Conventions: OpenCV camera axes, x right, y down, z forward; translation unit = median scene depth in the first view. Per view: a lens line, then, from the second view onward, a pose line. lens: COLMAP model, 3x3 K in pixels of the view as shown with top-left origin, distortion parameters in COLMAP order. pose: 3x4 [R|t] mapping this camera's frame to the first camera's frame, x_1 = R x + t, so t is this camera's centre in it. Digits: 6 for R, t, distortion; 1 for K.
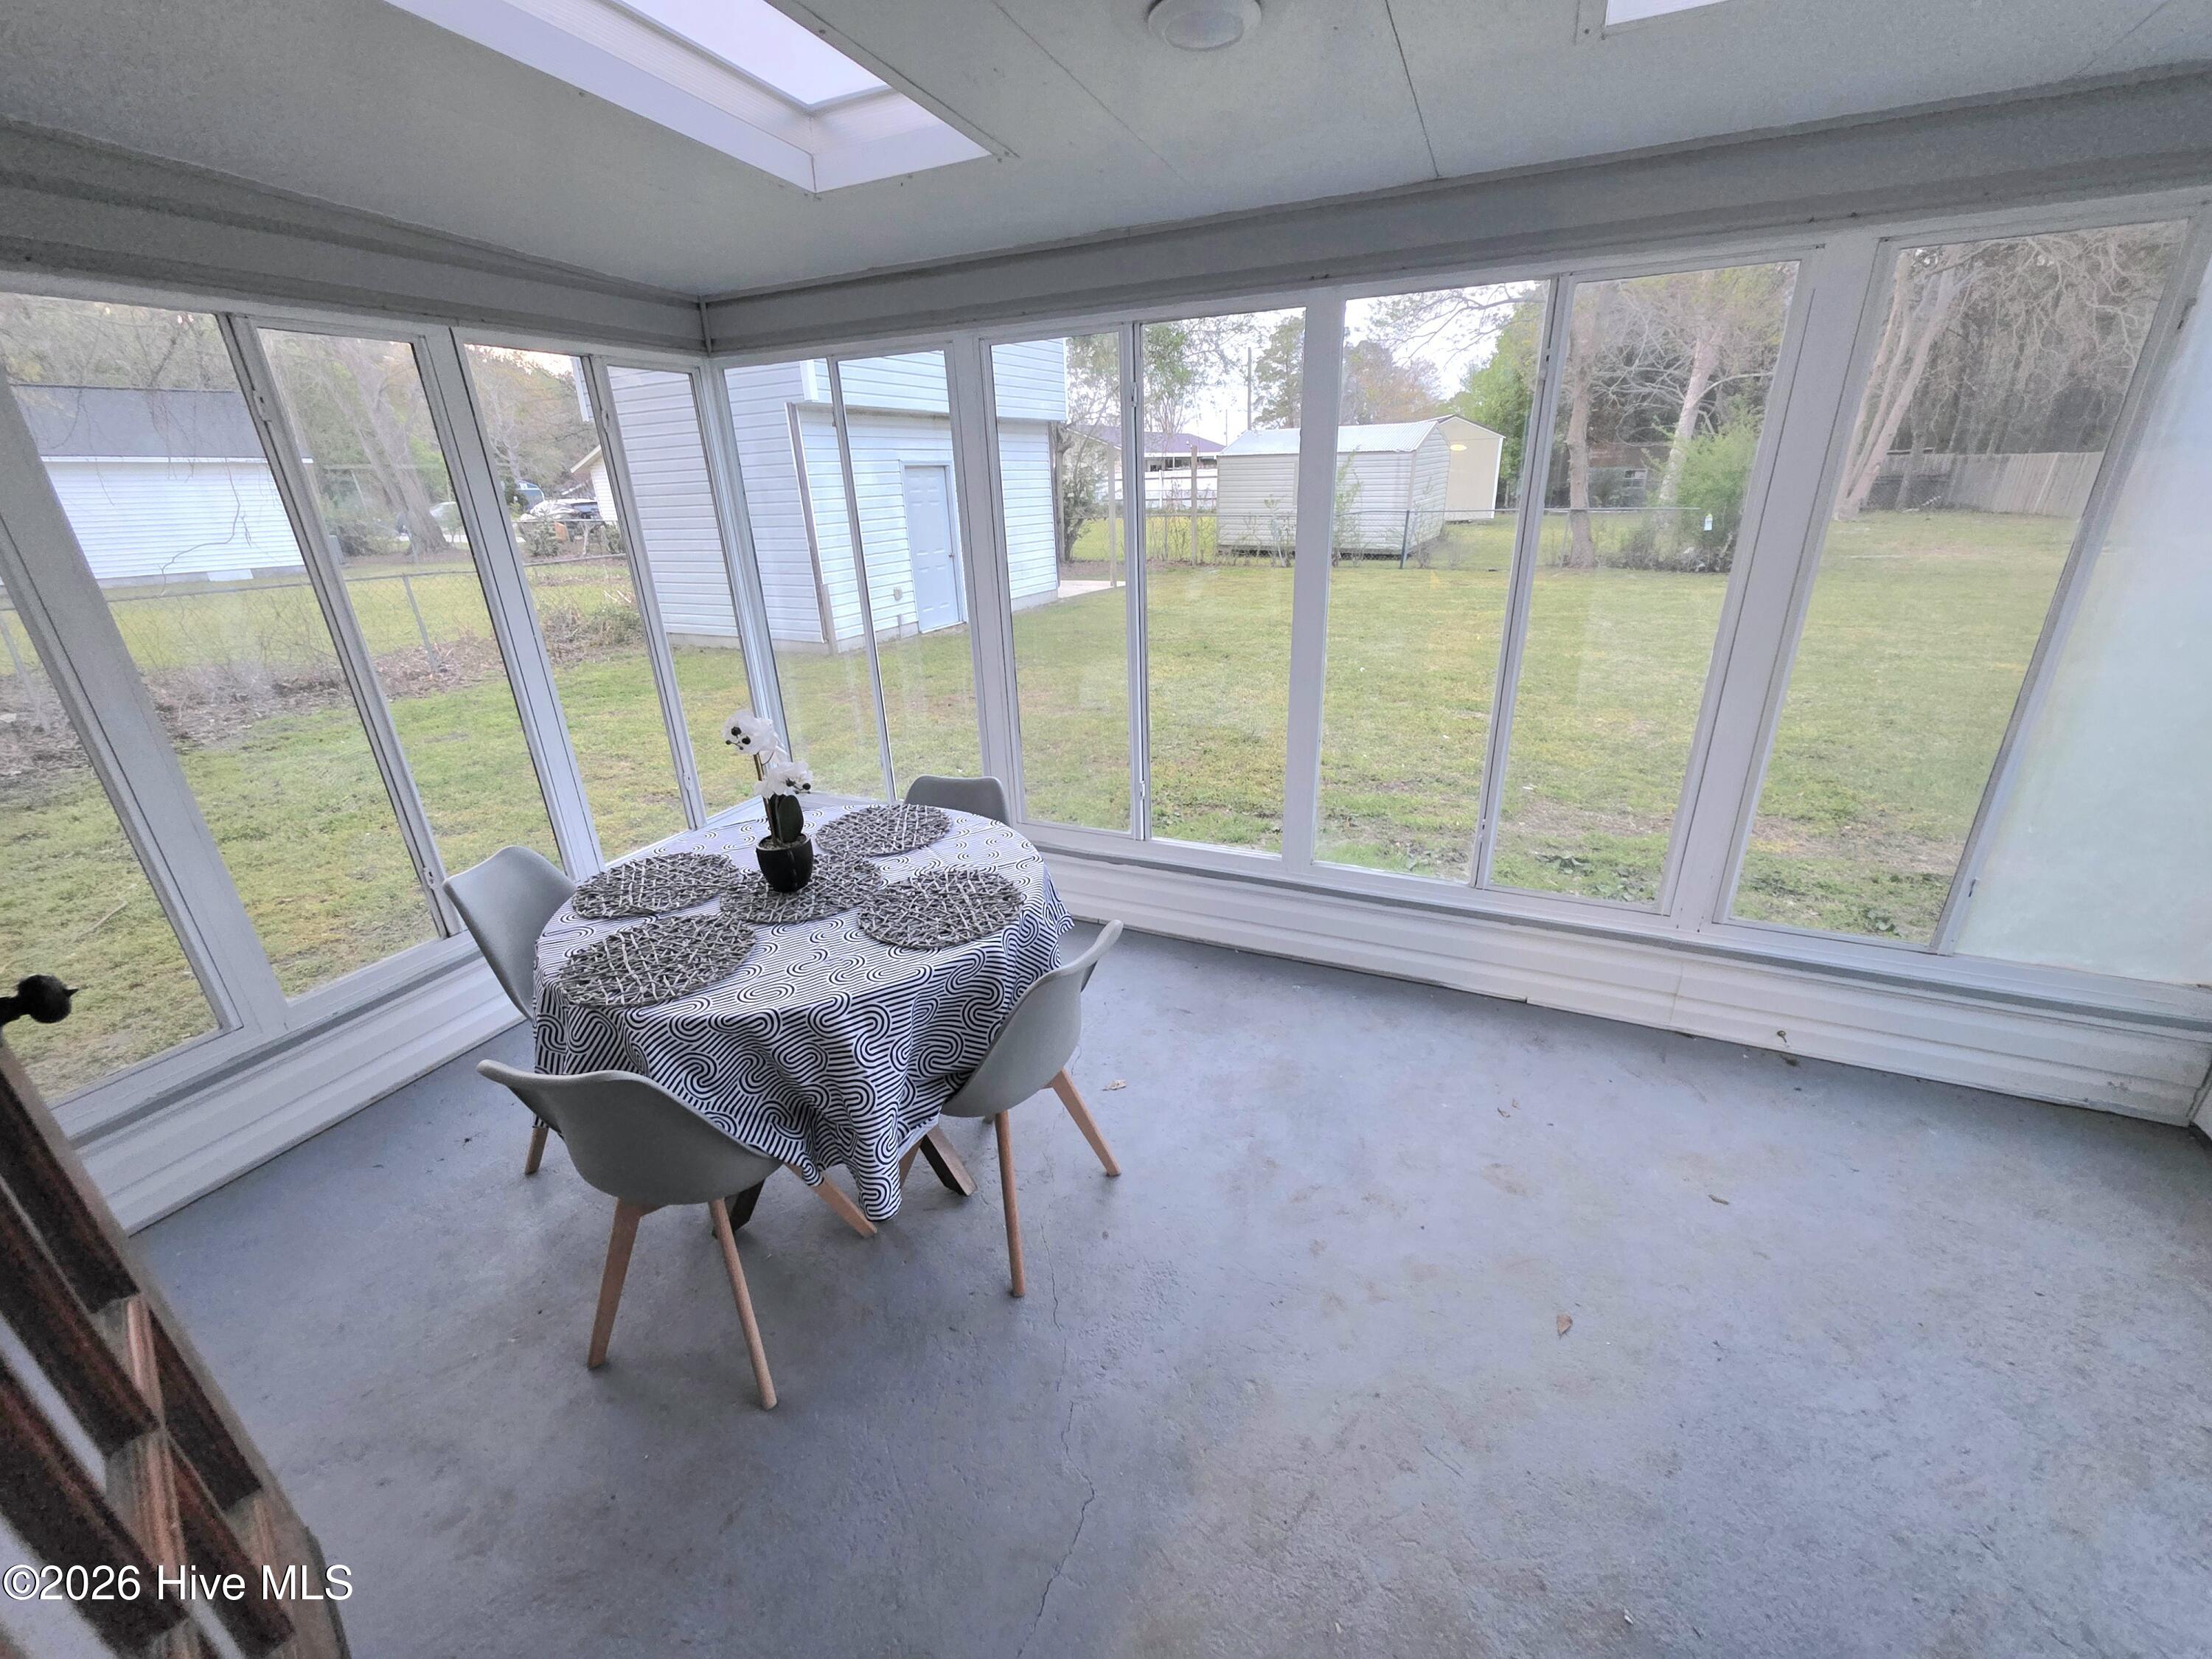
lens RADIAL K [[867.9, 0, 1106.0], [0, 867.9, 829.5], [0, 0, 1]] dist [-0.017212, -0.000037]
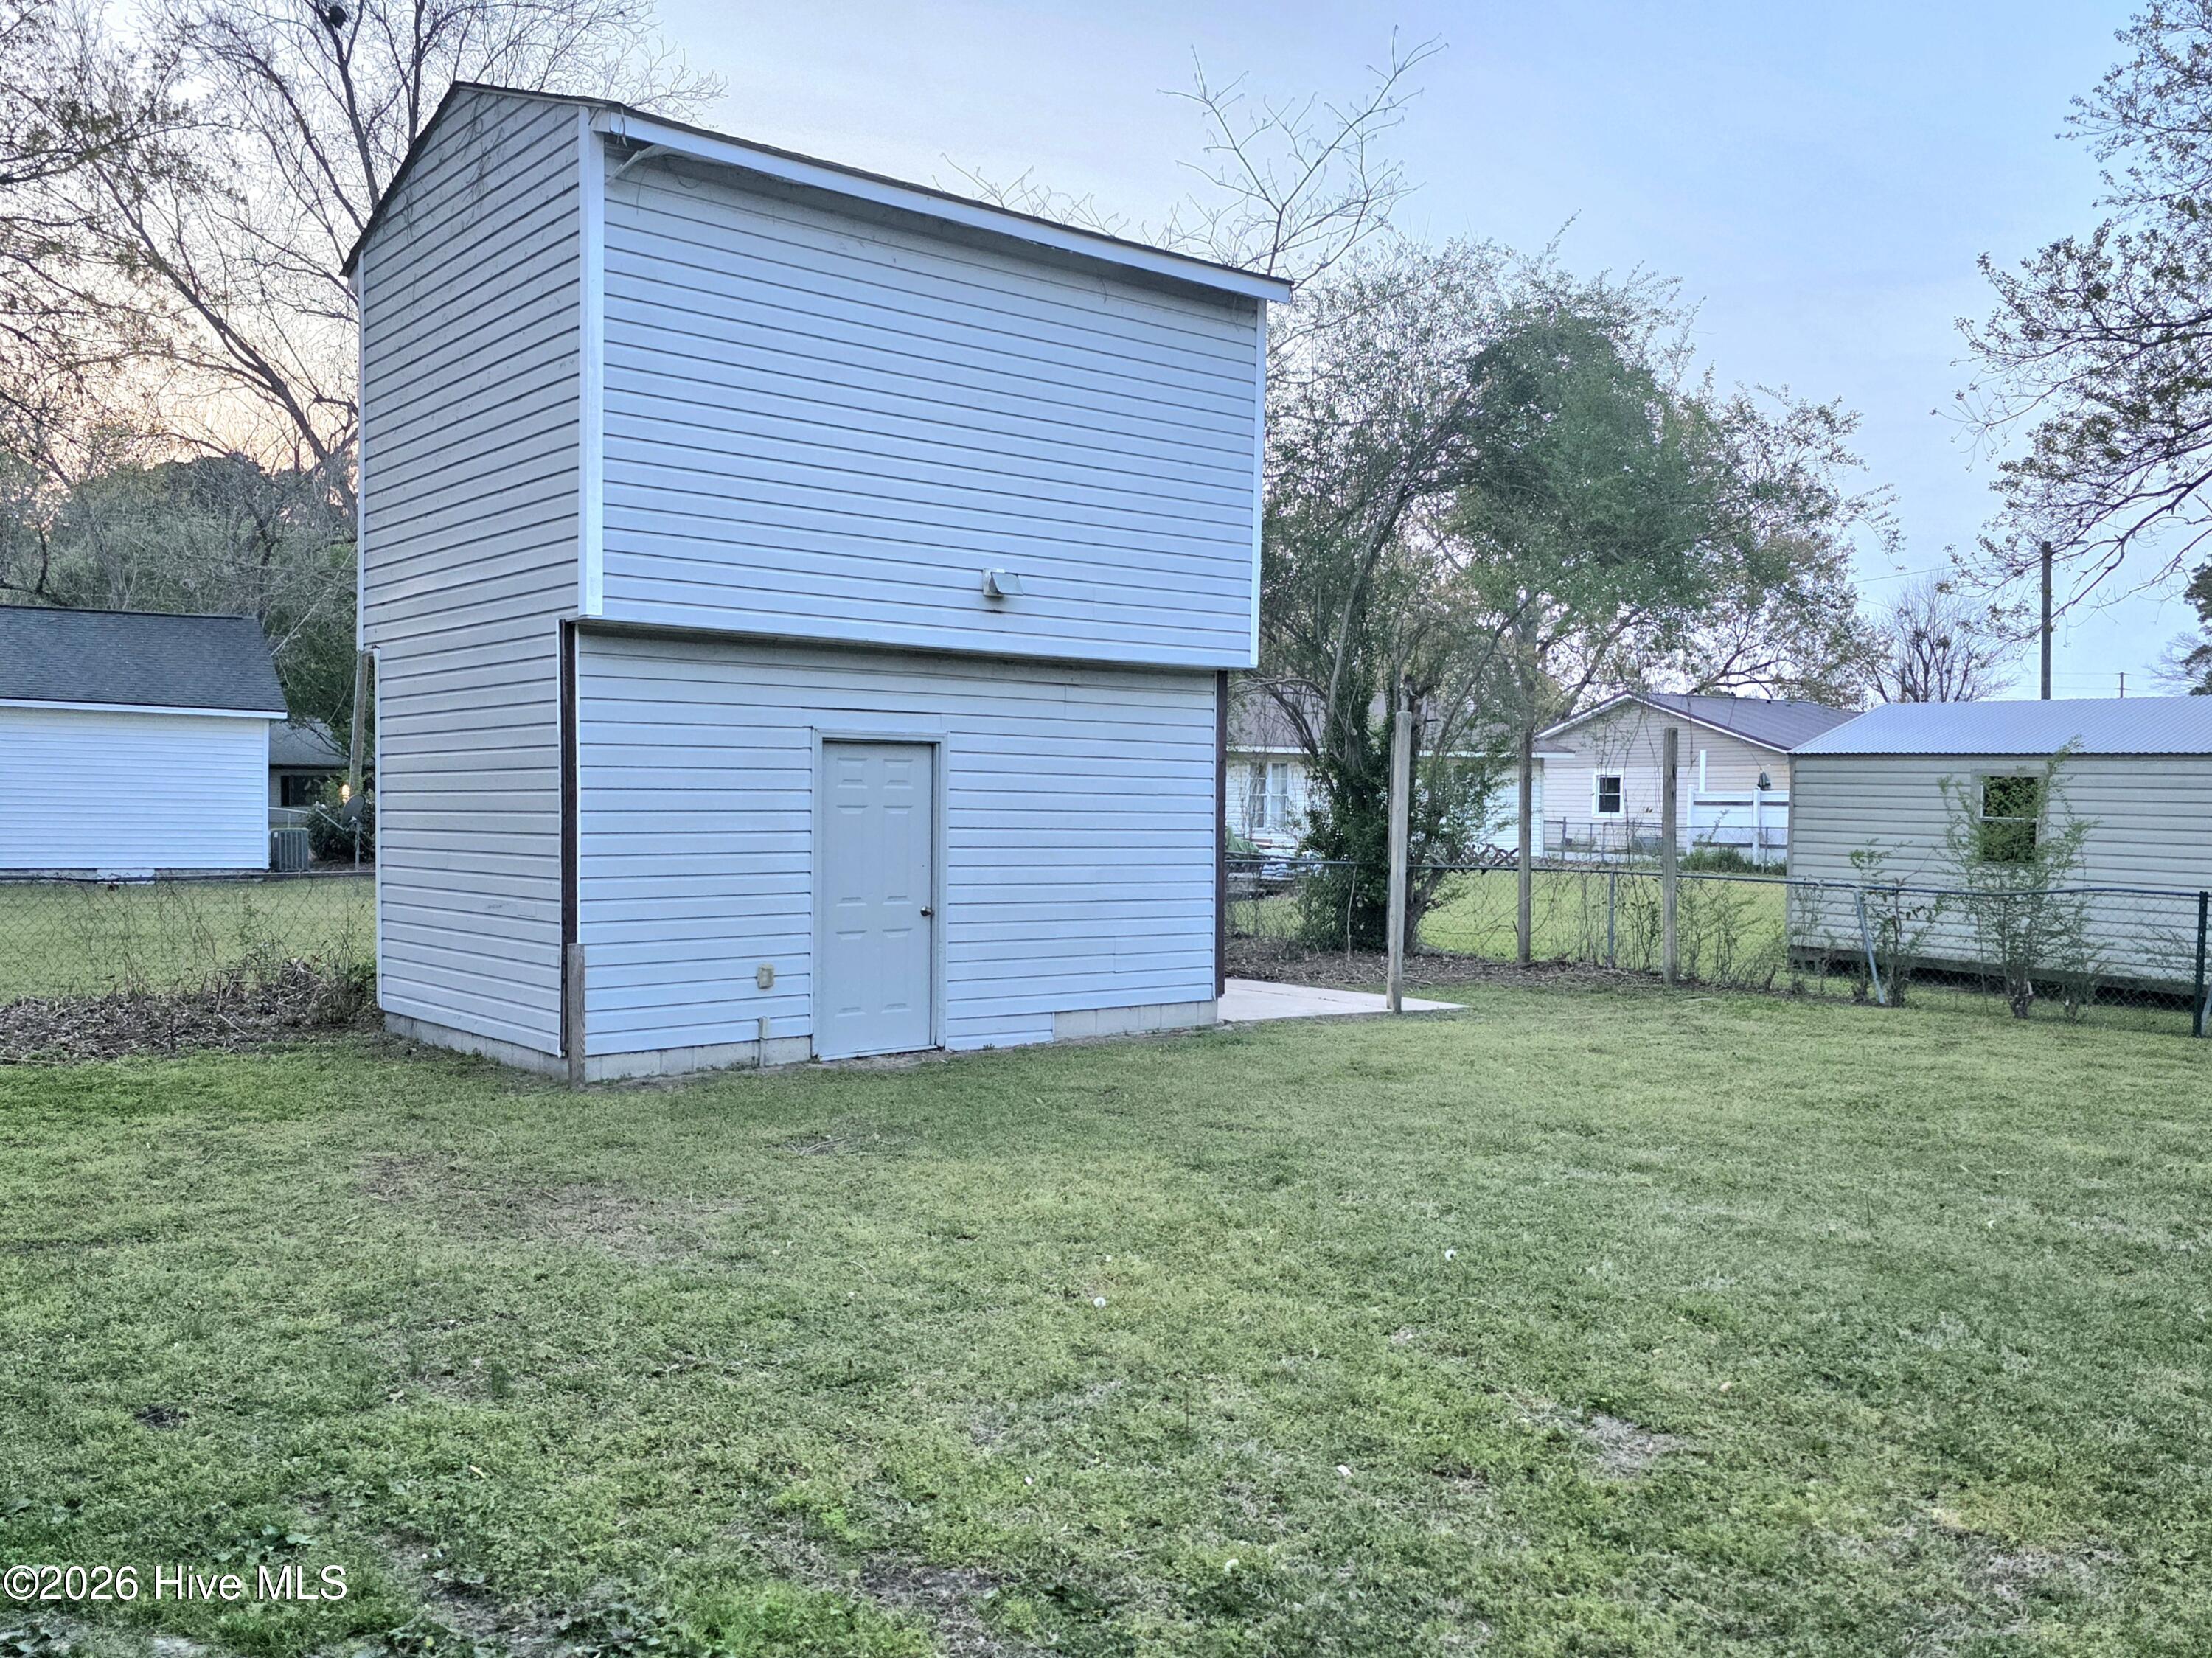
lens RADIAL K [[1779.5, 0, 1106.0], [0, 1779.5, 829.0], [0, 0, 1]] dist [-0.003529, -0.002382]
pose [[0.915807, 0.043727, -0.399232, 0.327187], [-0.185100, 0.928139, -0.322948, -0.056064], [0.356421, 0.369656, 0.858090, 0.160776]]
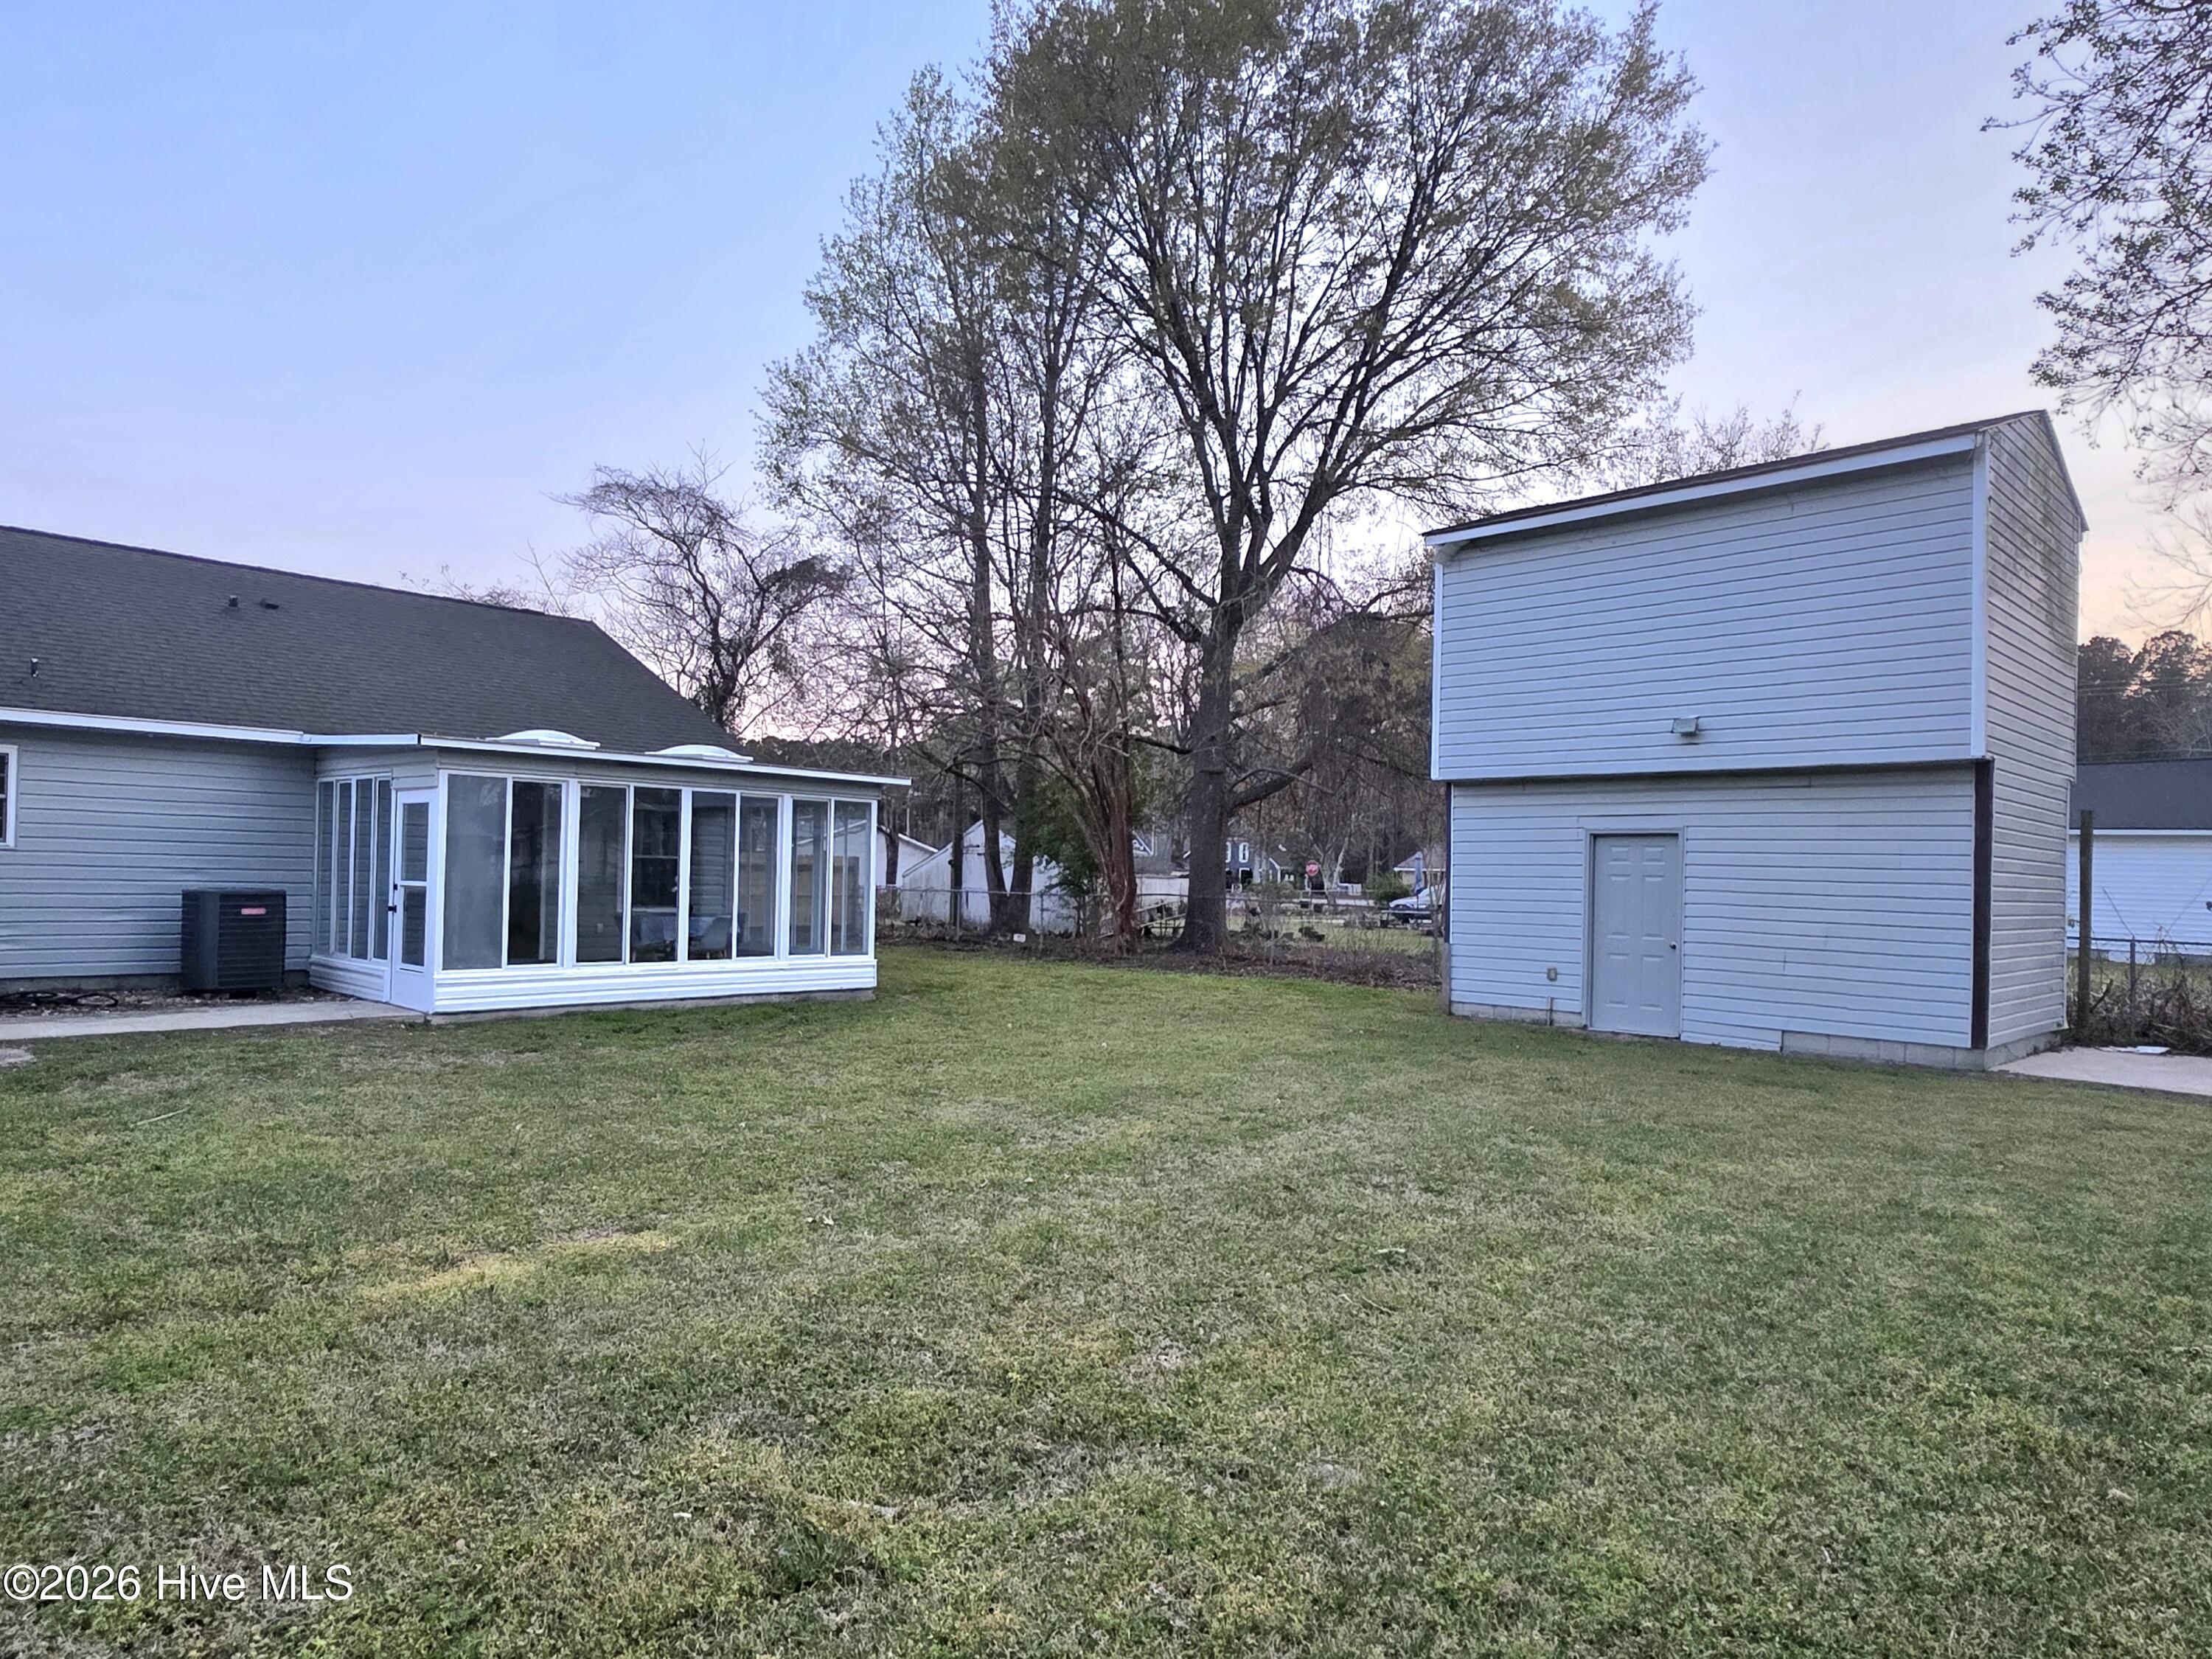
lens RADIAL K [[1344.6, 0, 1107.8], [0, 1344.6, 861.8], [0, 0, 1]] dist [0.000389, -0.003931]
pose [[-0.335070, 0.018062, -0.942020, 1.121667], [-0.364639, 0.919420, 0.147328, -0.395460], [0.868773, 0.392863, -0.301484, 0.942088]]
